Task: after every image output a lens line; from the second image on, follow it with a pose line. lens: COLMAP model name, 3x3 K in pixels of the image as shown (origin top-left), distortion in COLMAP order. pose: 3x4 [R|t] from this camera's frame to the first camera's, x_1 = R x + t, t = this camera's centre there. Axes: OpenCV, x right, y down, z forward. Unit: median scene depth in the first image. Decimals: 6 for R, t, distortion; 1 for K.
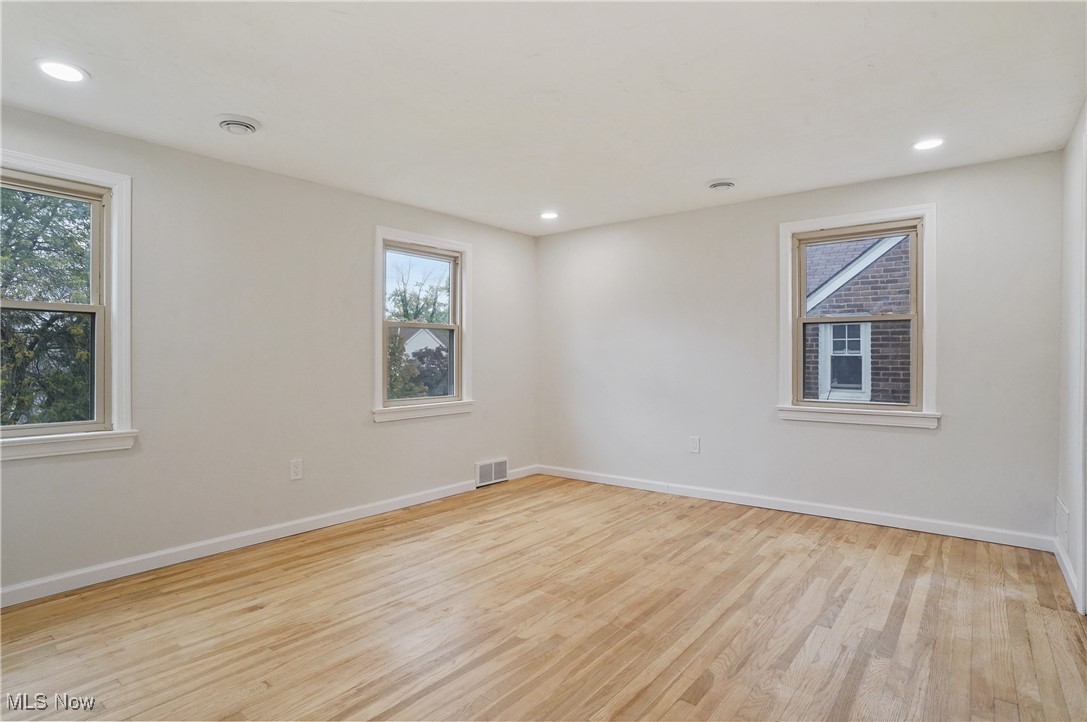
lens RADIAL K [[571.9, 0, 541.0], [0, 571.9, 365.9], [0, 0, 1]] dist [-0.076590, 0.043573]
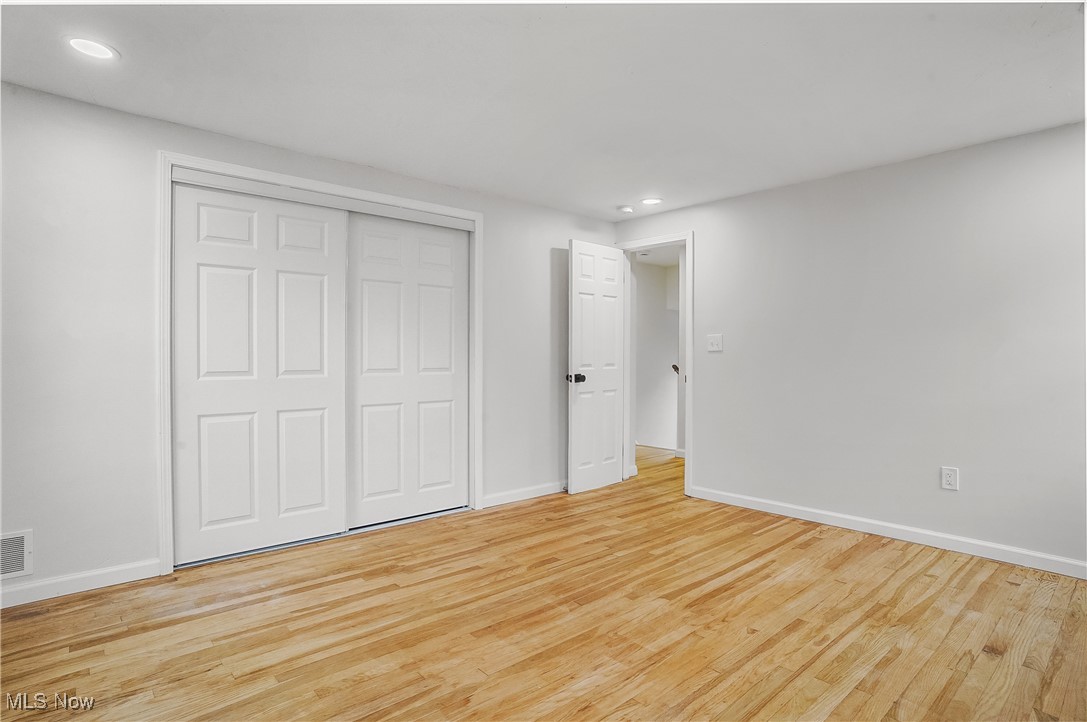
lens RADIAL K [[571.9, 0, 541.0], [0, 571.9, 365.9], [0, 0, 1]] dist [-0.076590, 0.043573]
pose [[-0.986141, -0.005313, 0.165826, 0.022386], [0.000584, 0.999370, 0.035490, -0.024425], [-0.165910, 0.035095, -0.985516, 1.919137]]
